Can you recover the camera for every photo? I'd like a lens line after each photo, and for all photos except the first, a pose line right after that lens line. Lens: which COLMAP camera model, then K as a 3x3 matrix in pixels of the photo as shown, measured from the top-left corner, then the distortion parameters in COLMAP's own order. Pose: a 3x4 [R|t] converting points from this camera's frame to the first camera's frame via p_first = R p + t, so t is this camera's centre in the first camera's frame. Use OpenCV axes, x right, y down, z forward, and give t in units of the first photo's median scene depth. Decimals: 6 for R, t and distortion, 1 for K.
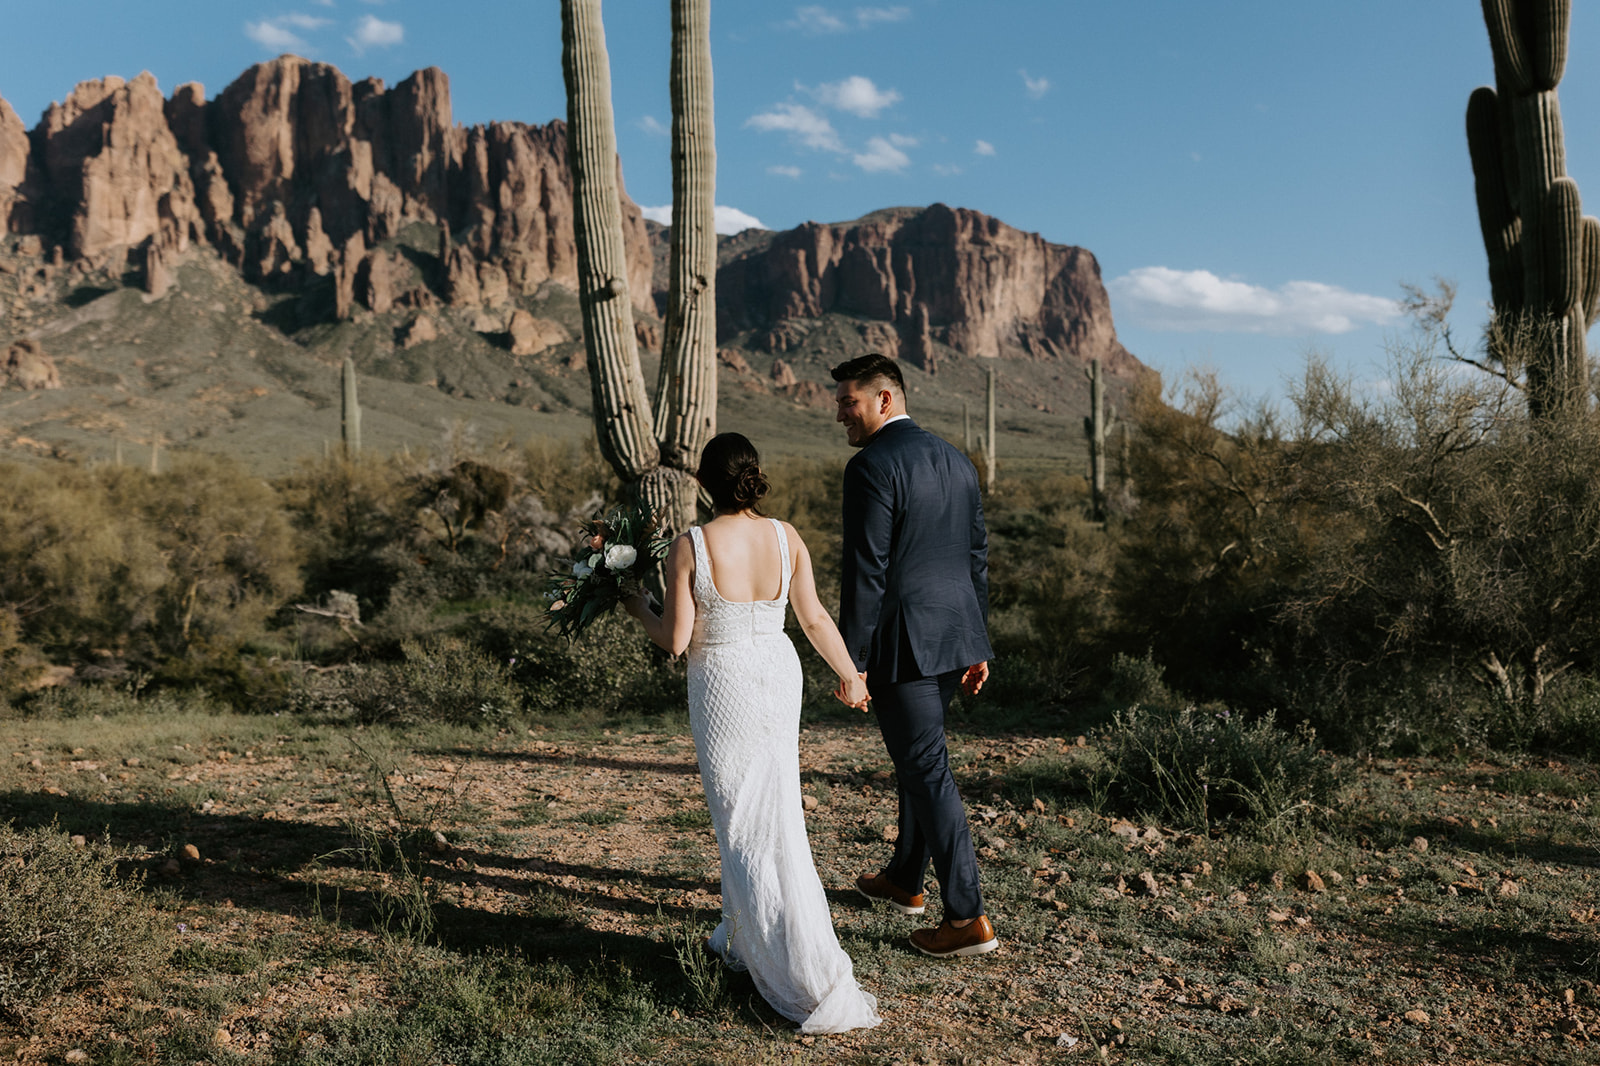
lens RADIAL K [[1539.1, 0, 810.2], [0, 1539.1, 531.8], [0, 0, 1]] dist [0.009841, -0.018749]
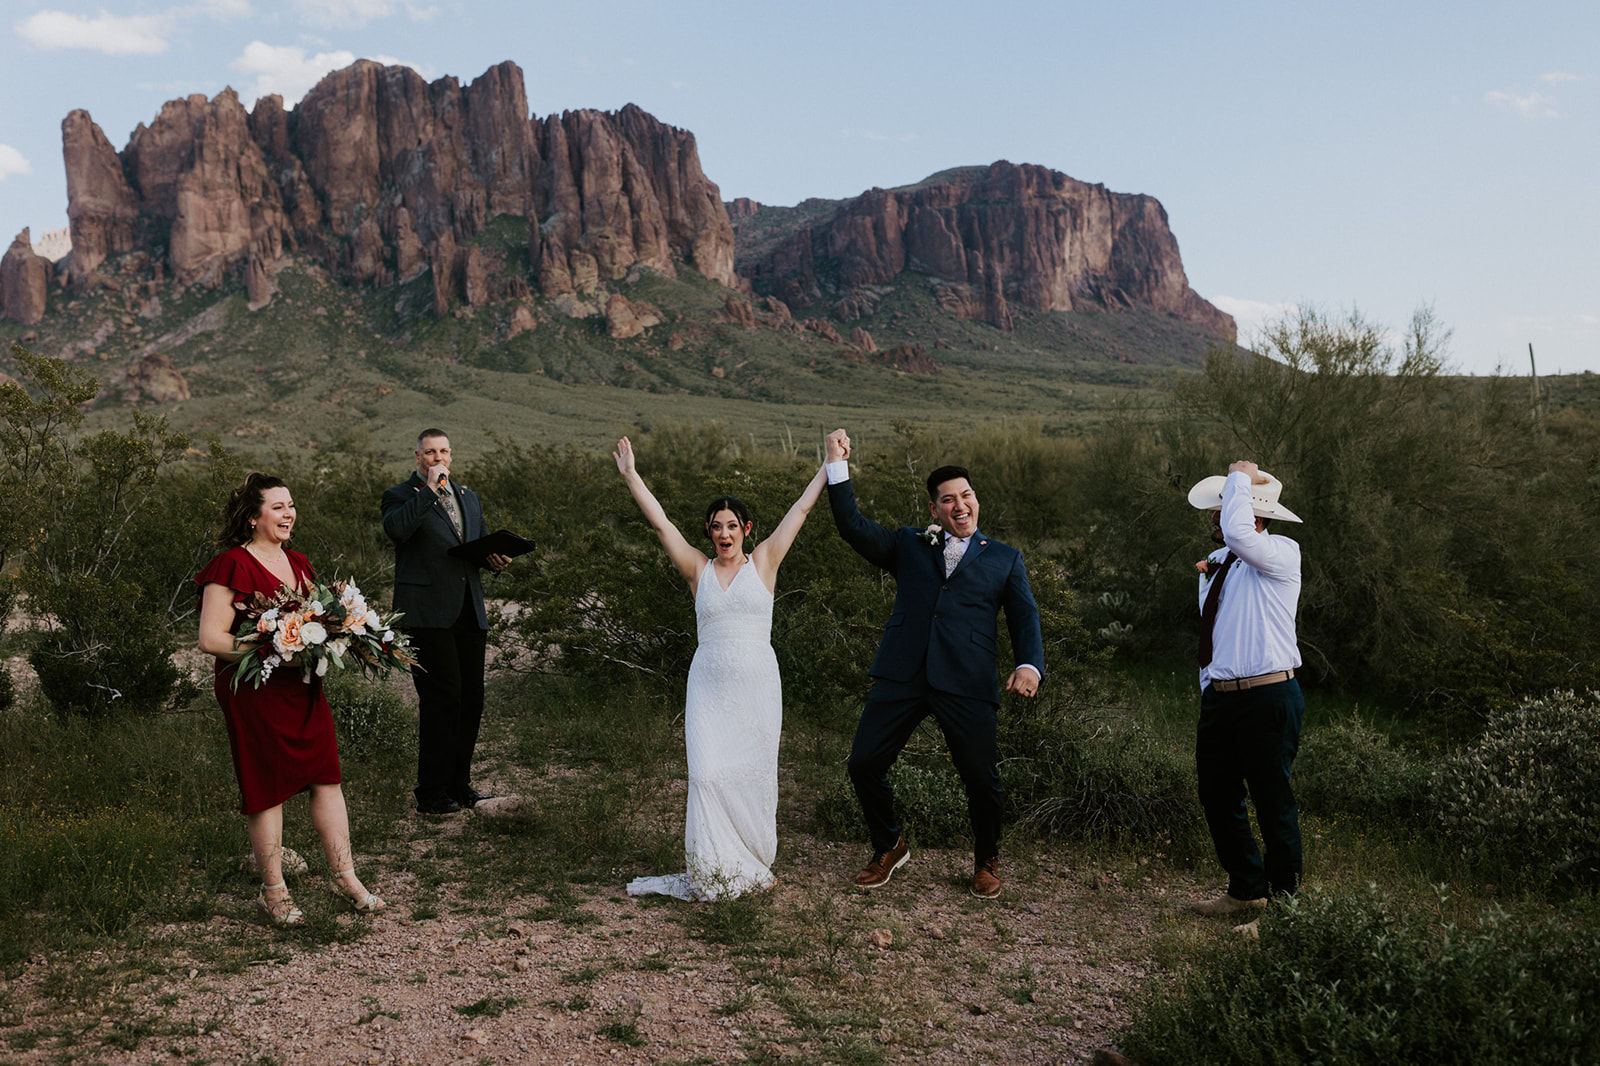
lens RADIAL K [[1537.0, 0, 776.7], [0, 1537.0, 504.6], [0, 0, 1]] dist [0.011207, -0.015792]
pose [[0.996912, -0.058152, -0.052764, -0.031072], [0.058279, 0.998300, 0.000870, -0.000713], [0.052623, -0.003942, 0.998607, -0.002900]]
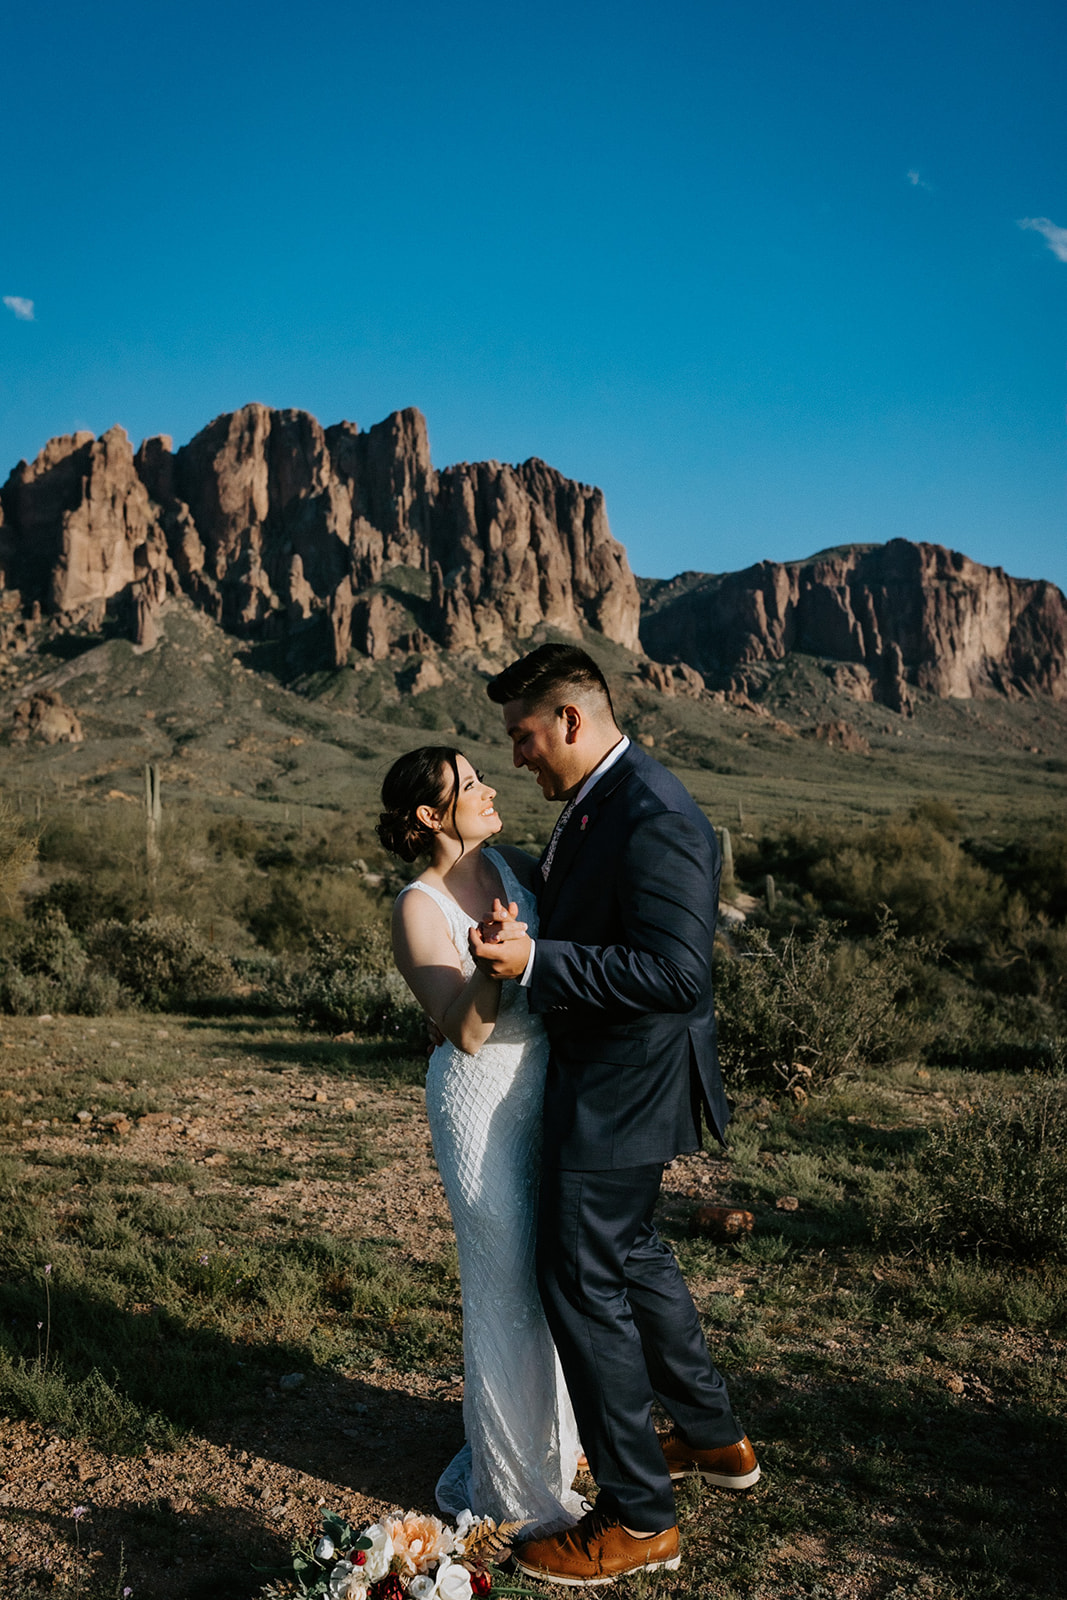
lens RADIAL K [[1539.1, 0, 522.0], [0, 1539.1, 797.2], [0, 0, 1]] dist [0.009841, -0.018749]
pose [[0.995547, -0.014189, -0.093197, -0.087015], [0.008827, 0.998295, -0.057694, -0.001668], [0.093857, 0.056614, 0.993975, 0.059882]]
